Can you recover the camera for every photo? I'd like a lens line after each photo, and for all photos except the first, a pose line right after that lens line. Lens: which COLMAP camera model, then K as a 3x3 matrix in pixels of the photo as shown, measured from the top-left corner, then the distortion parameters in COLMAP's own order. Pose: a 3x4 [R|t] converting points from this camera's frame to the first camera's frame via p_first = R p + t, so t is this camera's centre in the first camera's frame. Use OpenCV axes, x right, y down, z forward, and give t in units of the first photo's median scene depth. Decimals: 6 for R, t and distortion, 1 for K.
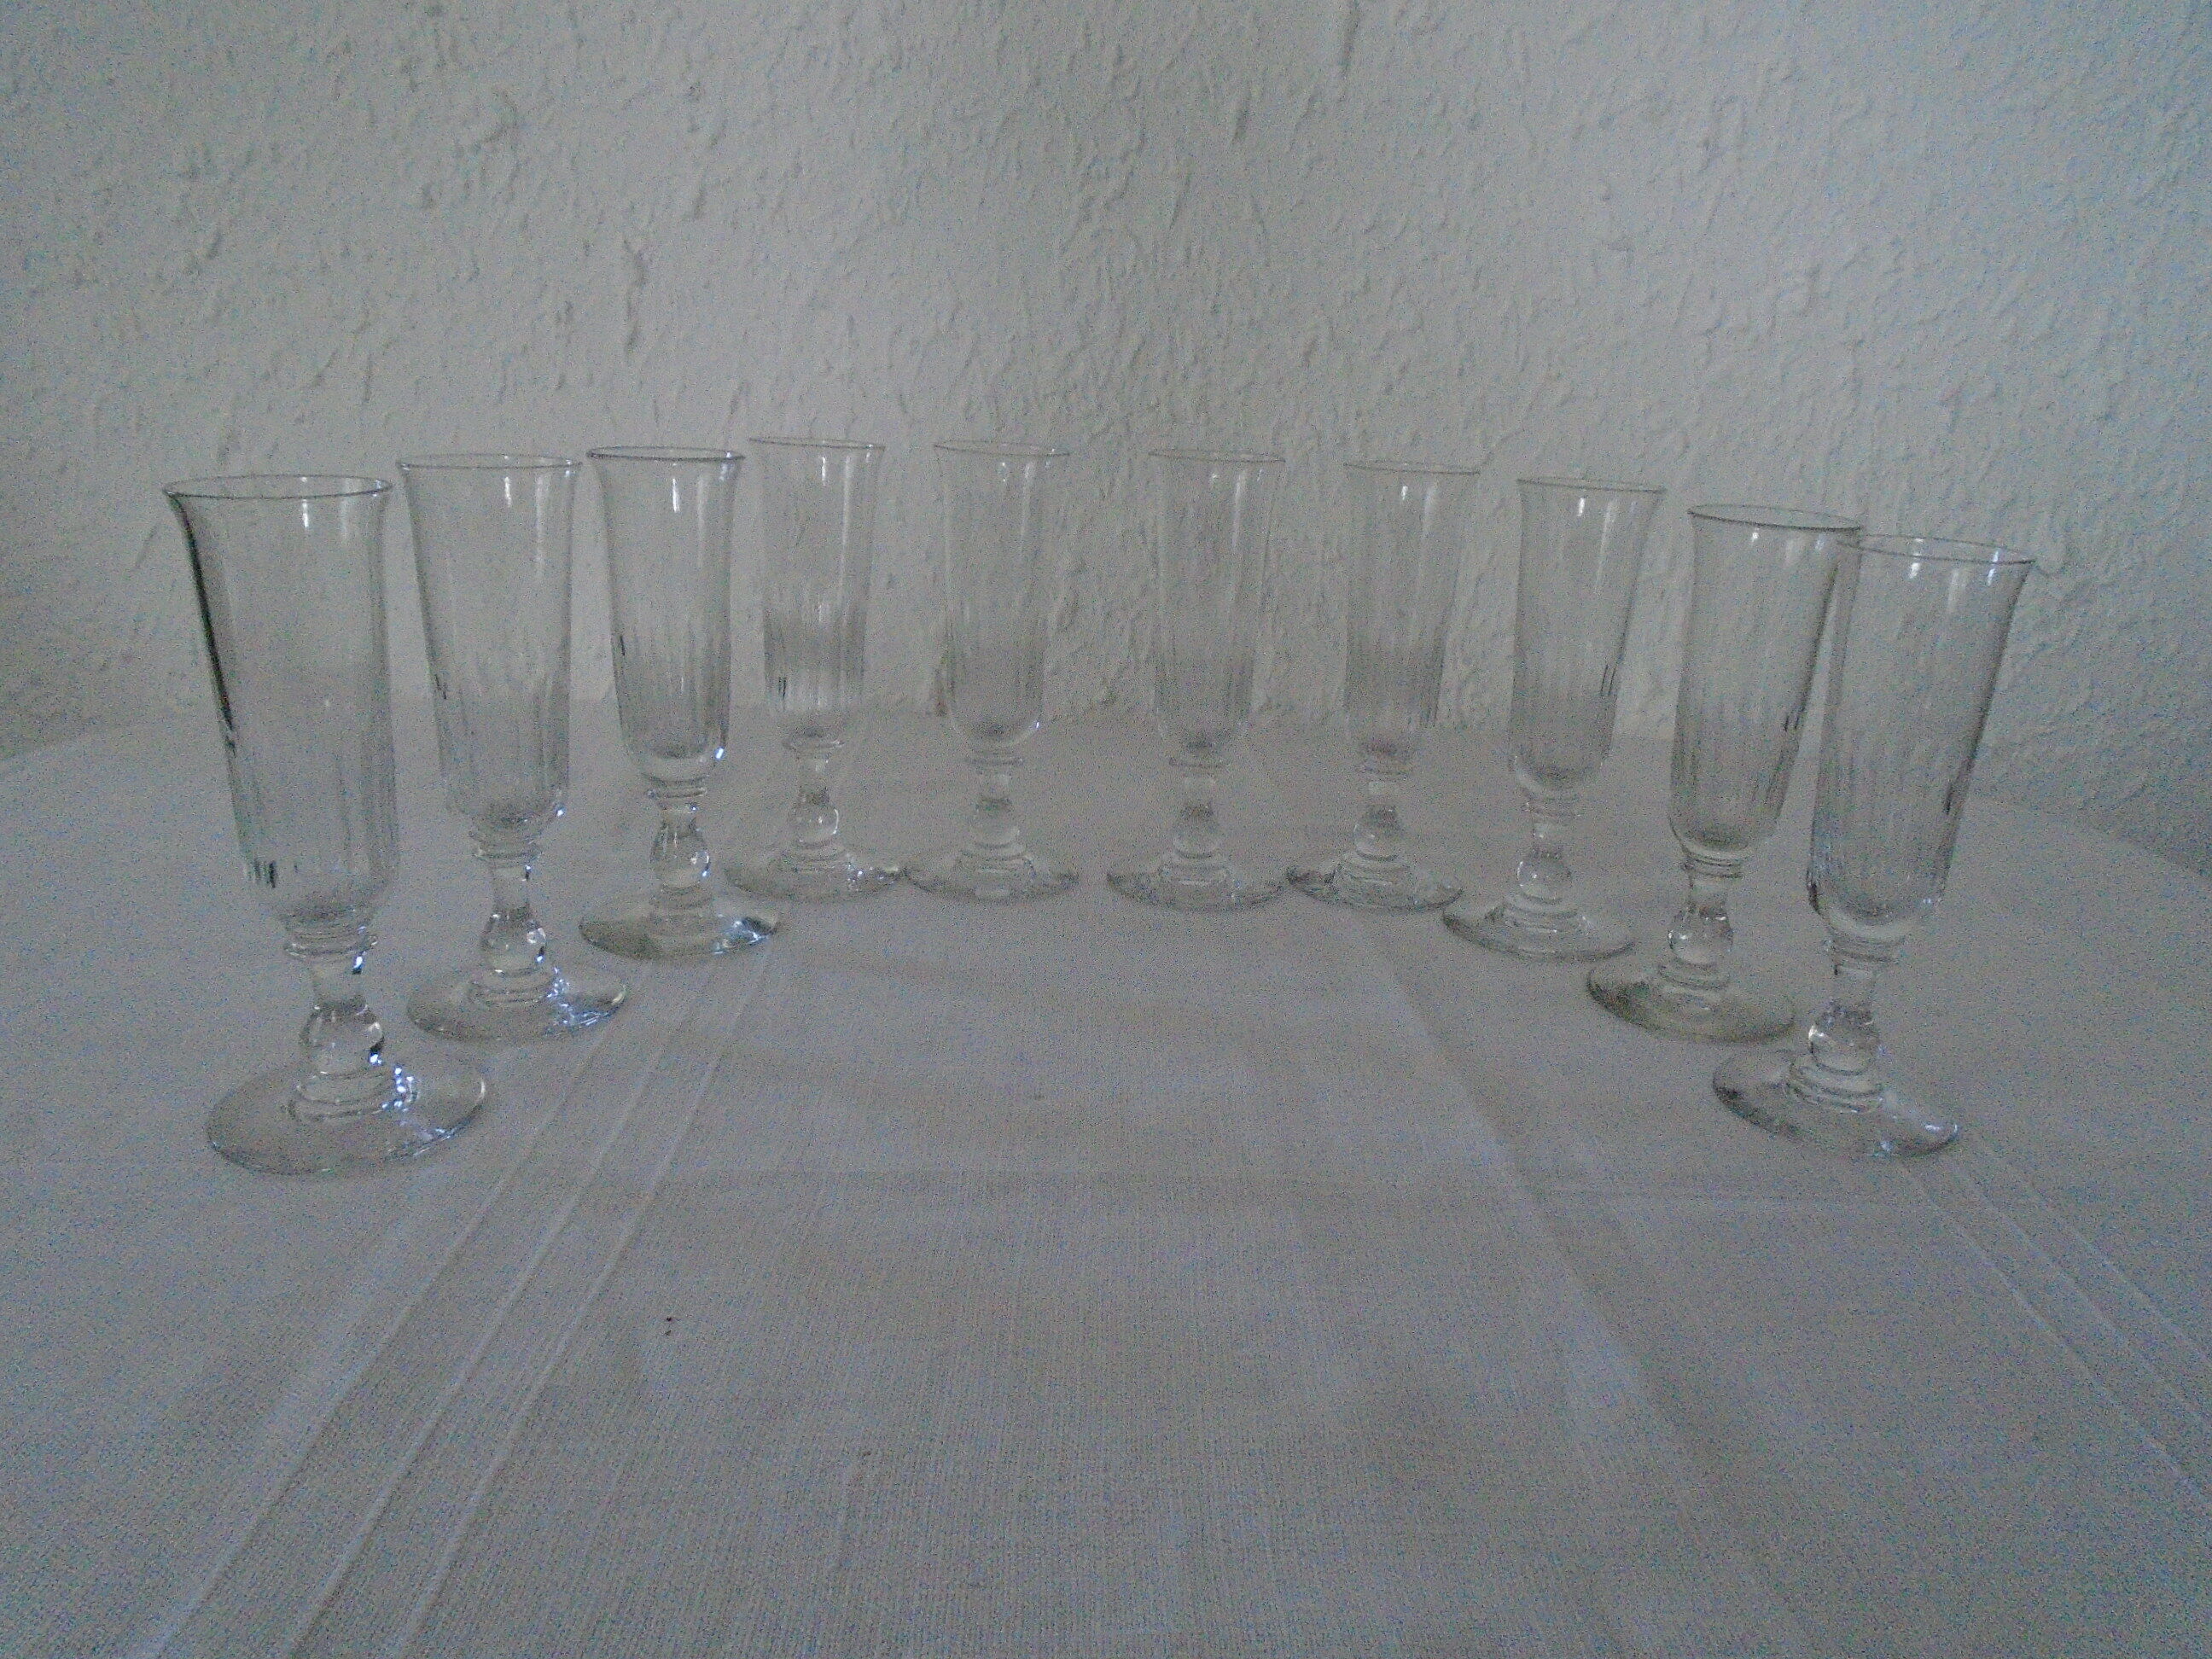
lens RADIAL K [[1690.6, 0, 1106.0], [0, 1690.6, 829.5], [0, 0, 1]] dist [-0.020657, 0.005438]
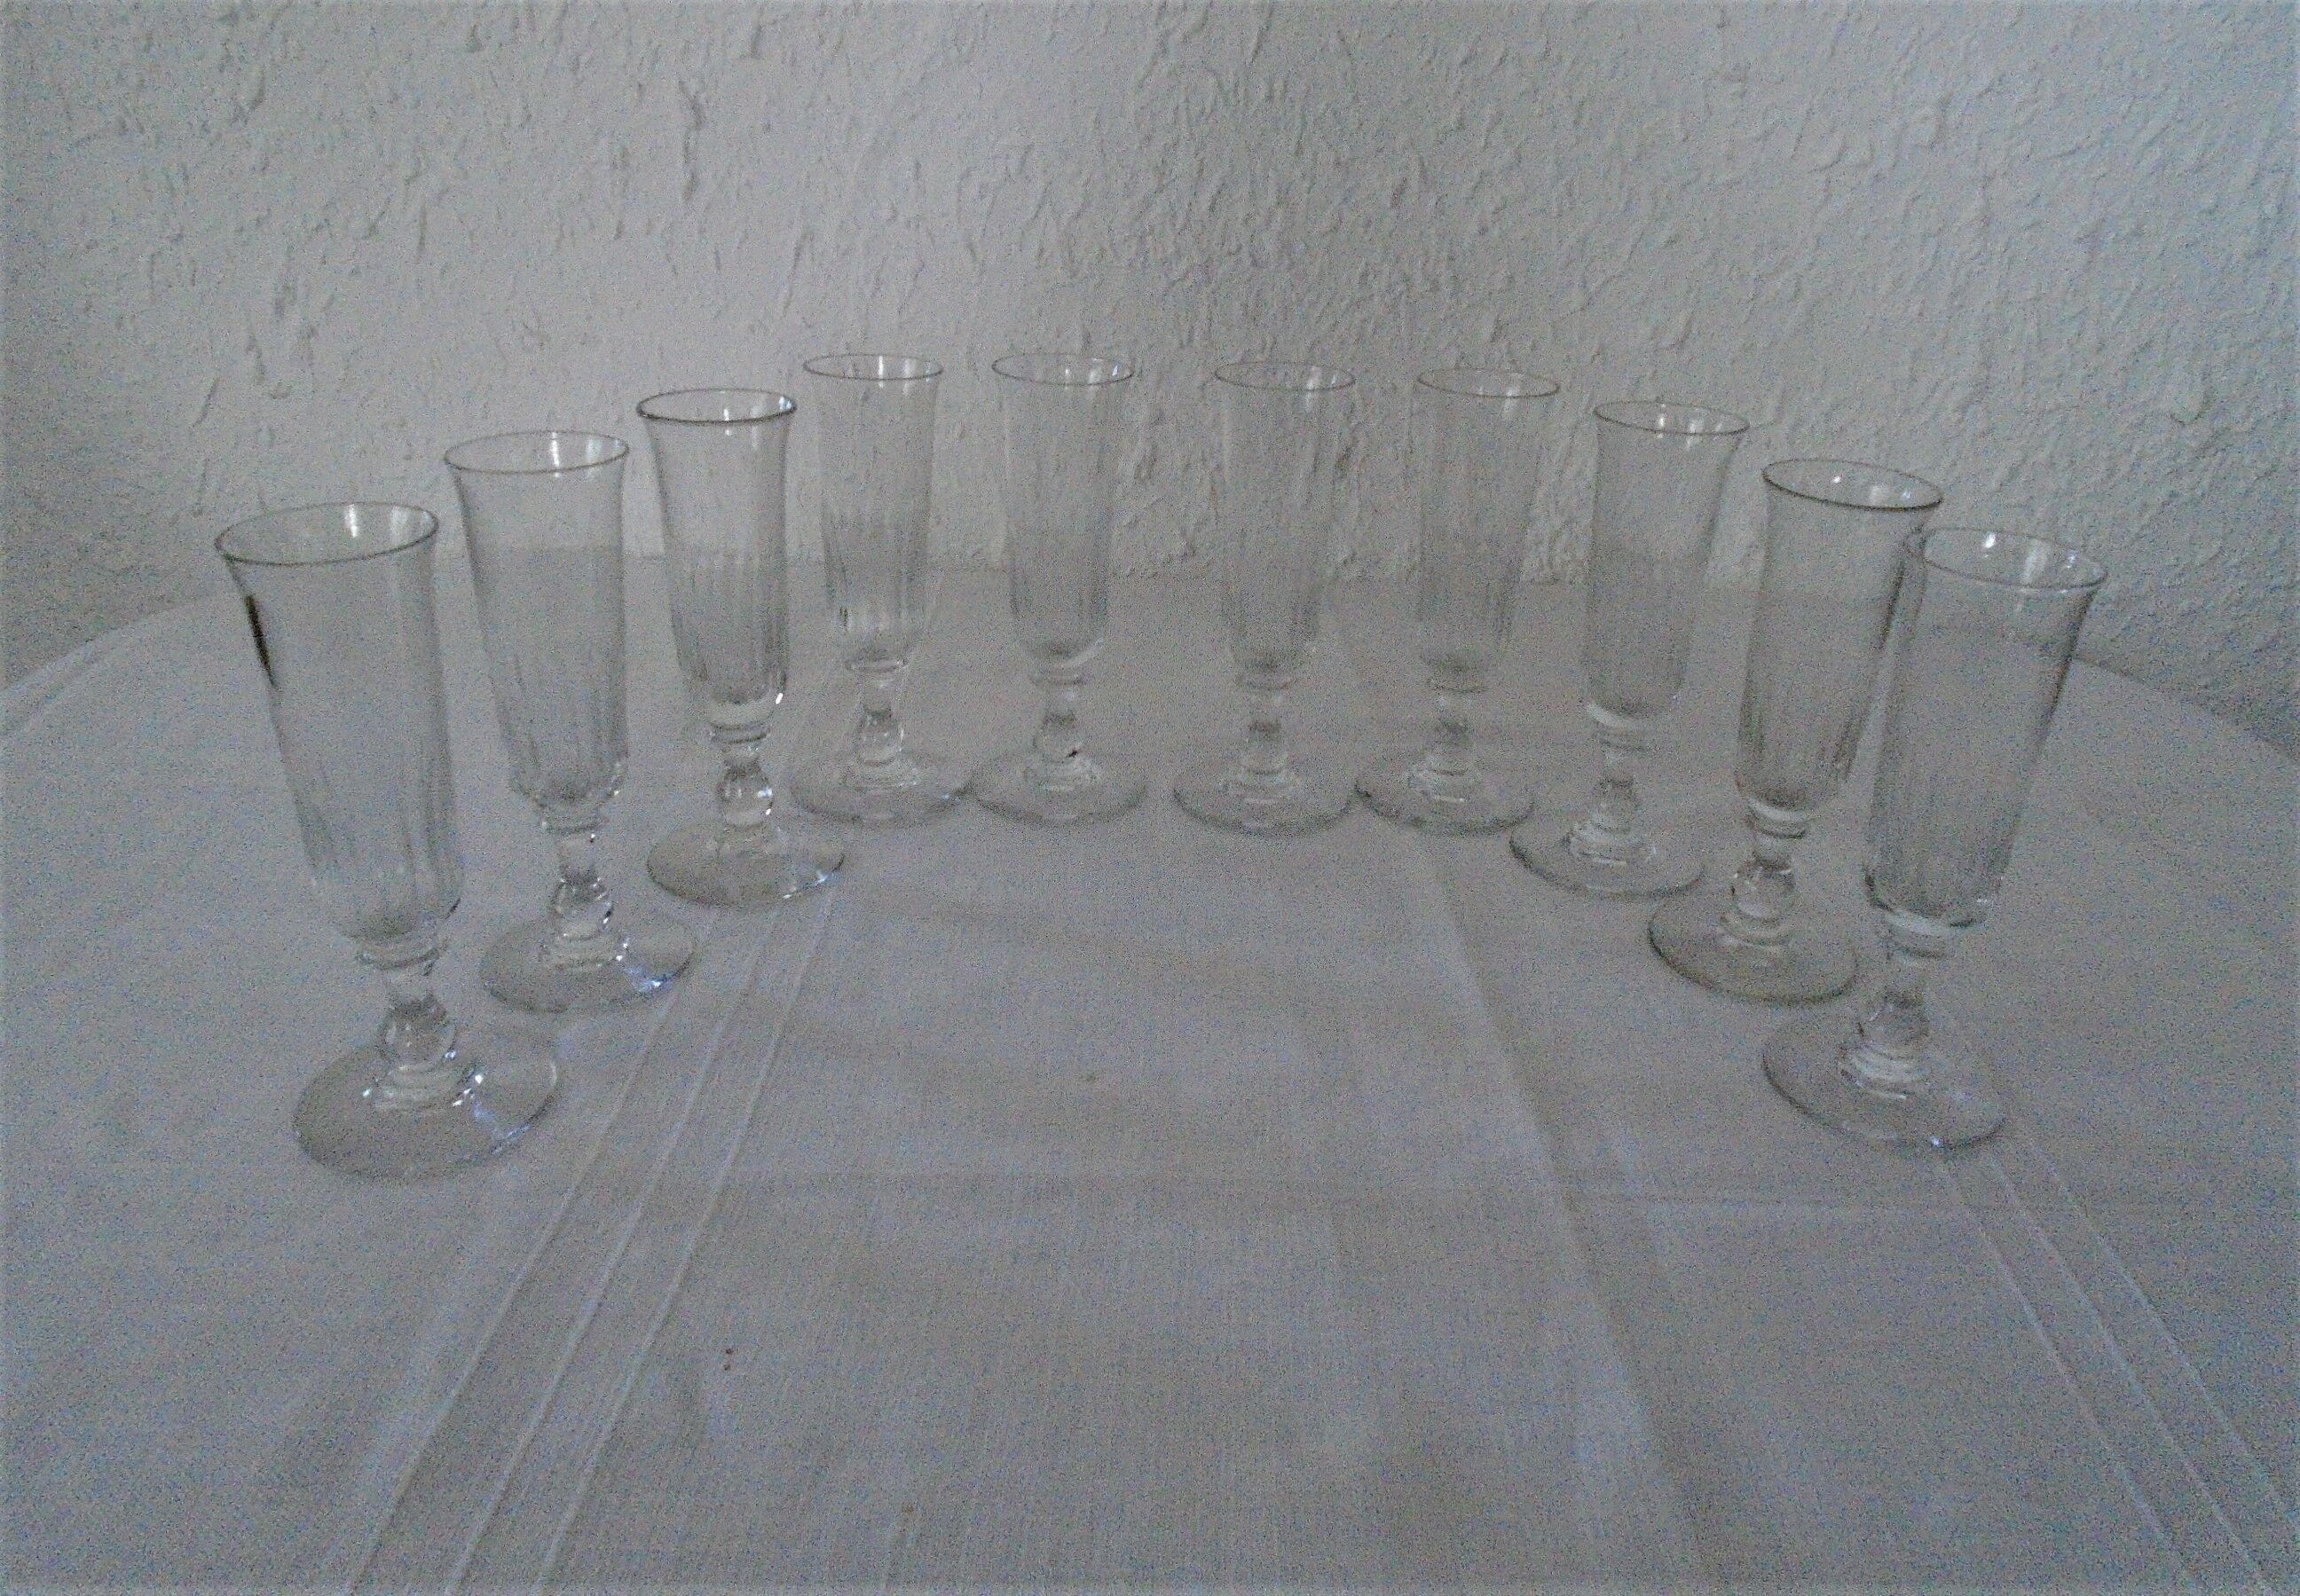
lens RADIAL K [[1752.7, 0, 1142.6], [0, 1752.7, 762.8], [0, 0, 1]] dist [-0.017052, 0.000144]
pose [[0.999266, 0.004535, -0.038051, 0.020413], [-0.000271, 0.993785, 0.111318, -0.097680], [0.038319, -0.111226, 0.993056, -0.021296]]
